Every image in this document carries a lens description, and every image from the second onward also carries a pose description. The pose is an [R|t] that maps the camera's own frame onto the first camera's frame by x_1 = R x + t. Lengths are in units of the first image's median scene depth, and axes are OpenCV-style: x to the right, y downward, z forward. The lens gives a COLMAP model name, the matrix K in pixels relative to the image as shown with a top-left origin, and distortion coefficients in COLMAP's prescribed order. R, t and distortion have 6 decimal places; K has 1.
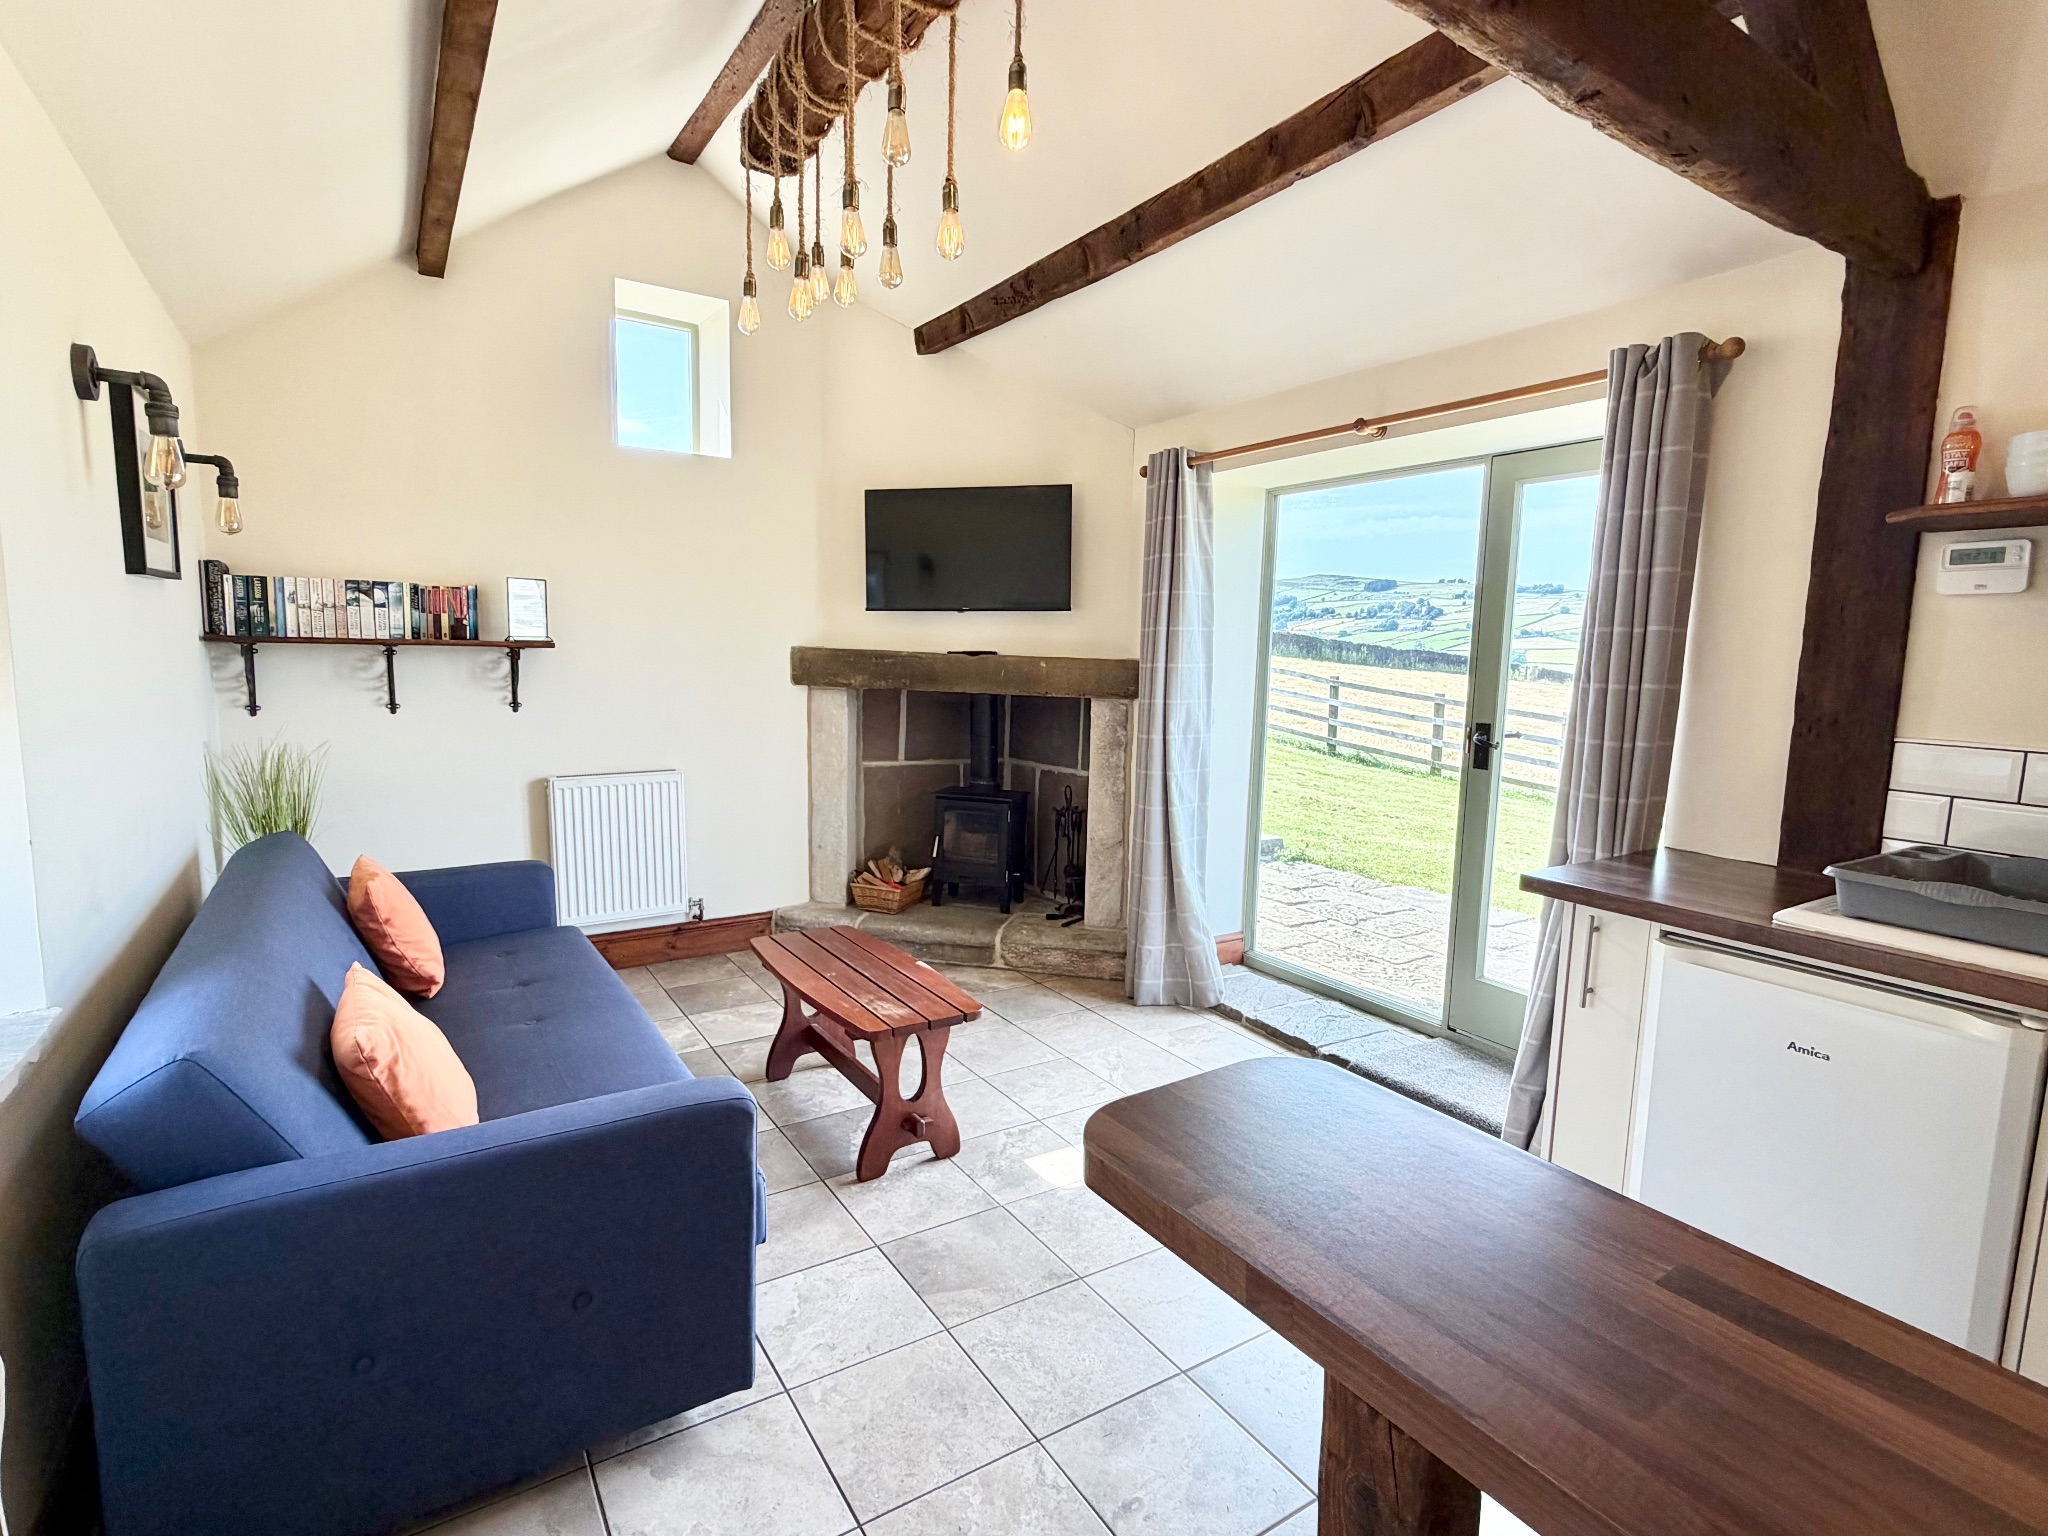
lens RADIAL K [[1010.3, 0, 1023.4], [0, 1010.3, 771.6], [0, 0, 1]] dist [0.000907, 0.000046]
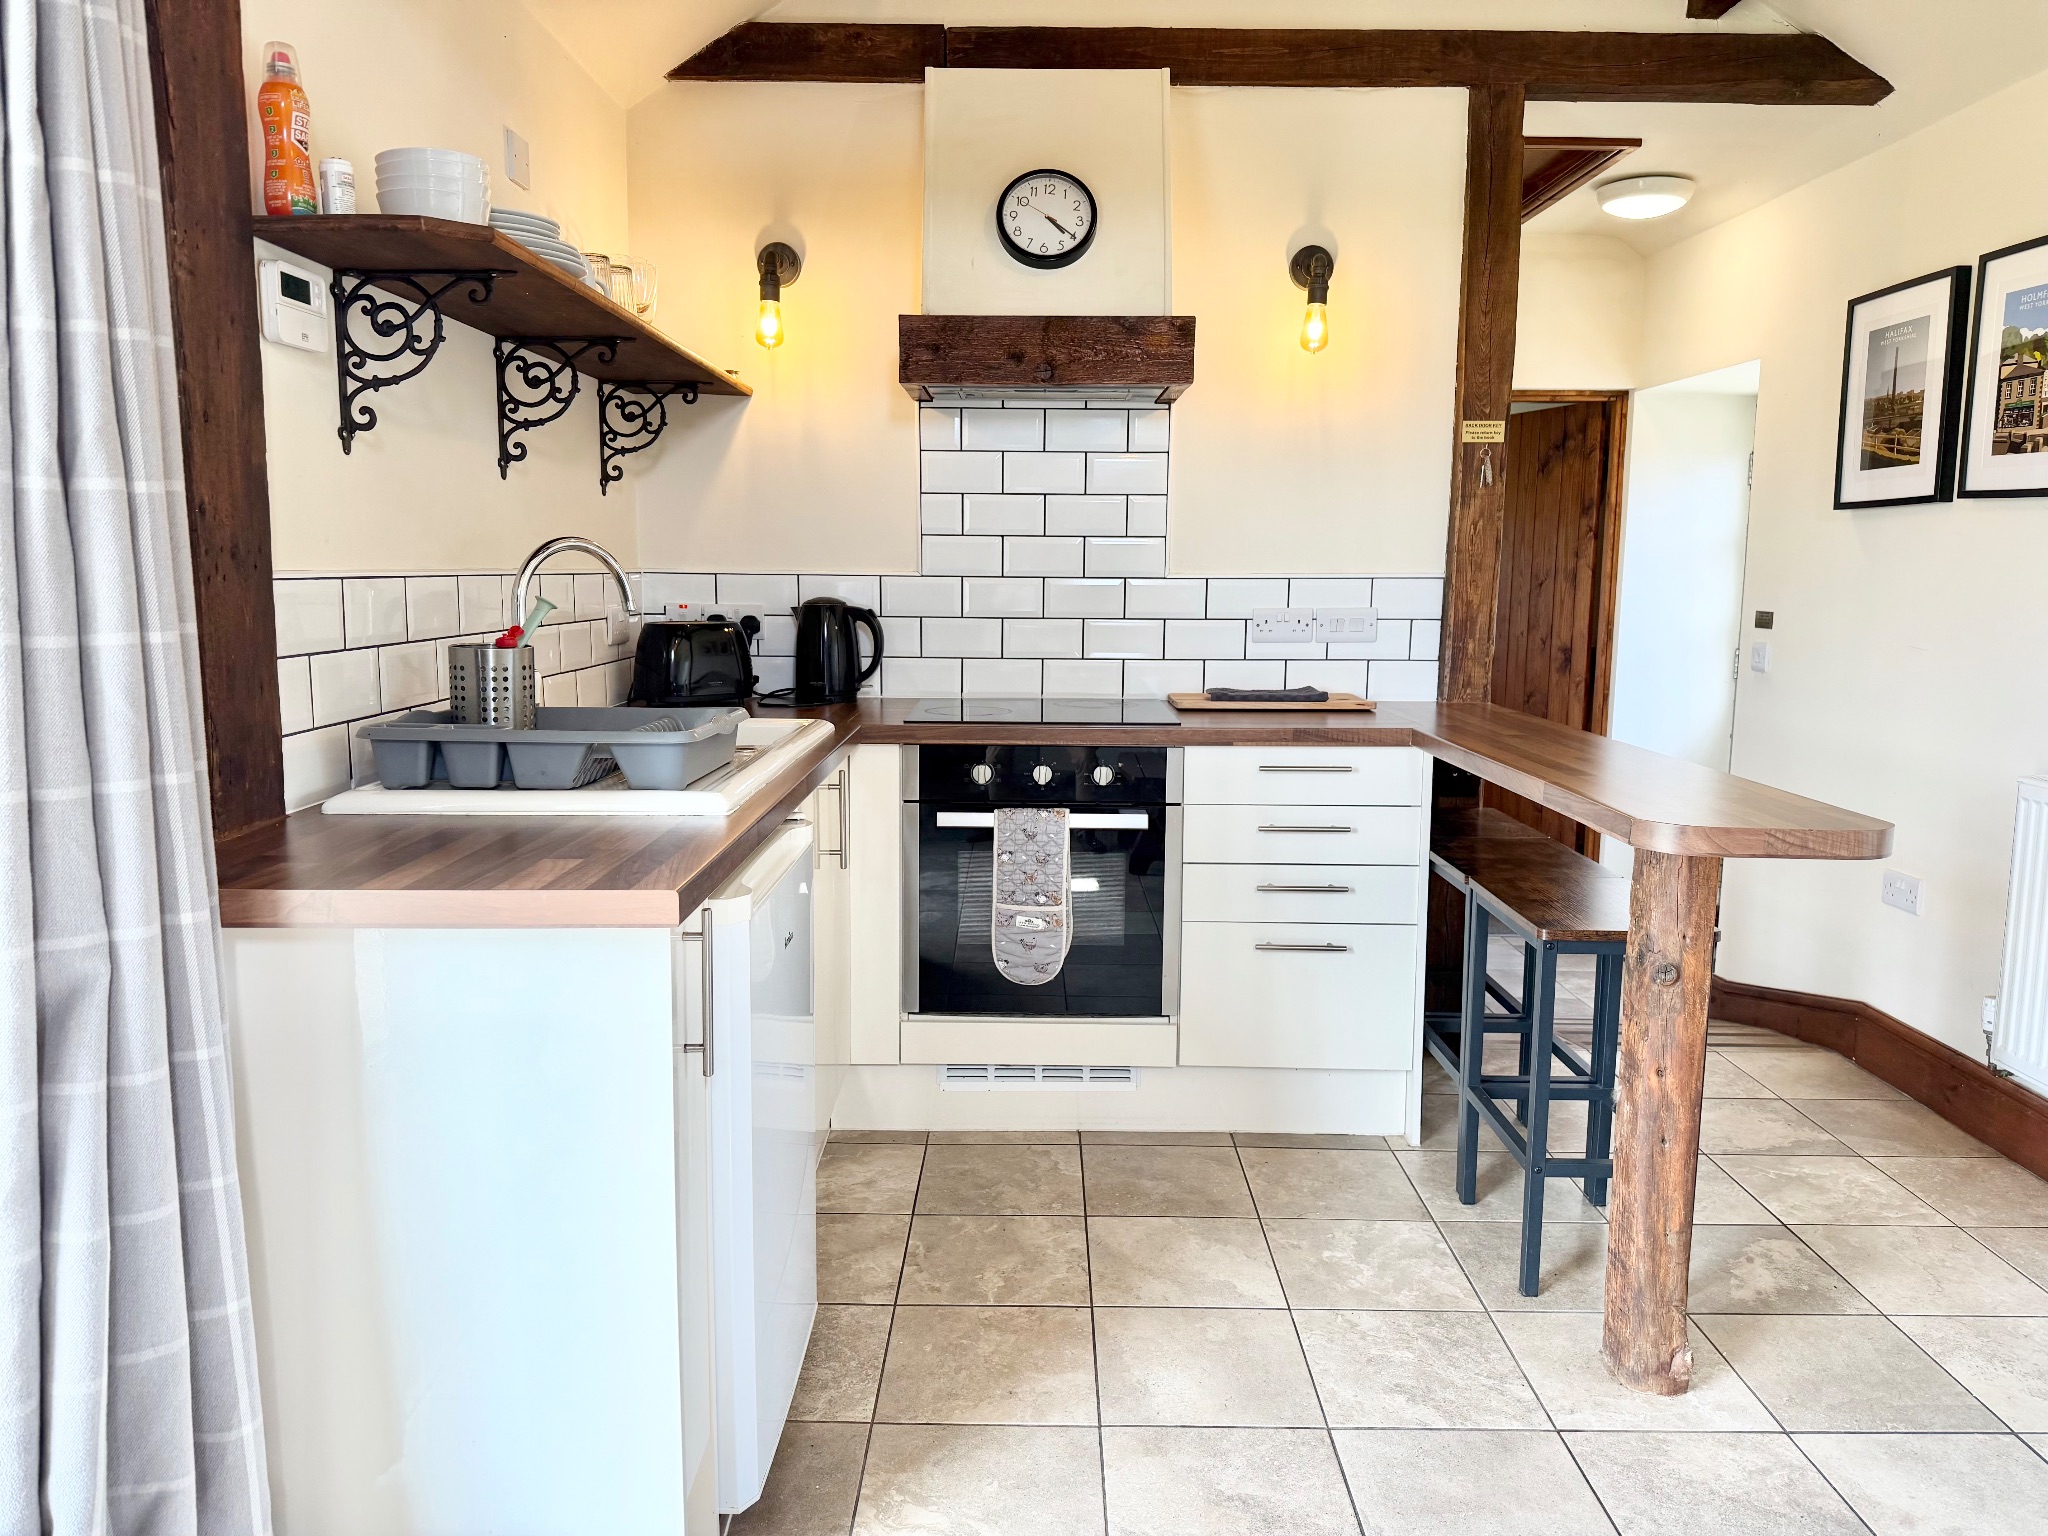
lens RADIAL K [[1435.1, 0, 1032.7], [0, 1435.1, 758.5], [0, 0, 1]] dist [0.100391, -0.125075]
pose [[-0.839807, -0.101047, 0.533398, -0.000202], [0.042571, 0.967242, 0.250260, -0.066162], [-0.541214, 0.232877, -0.807995, 0.790571]]
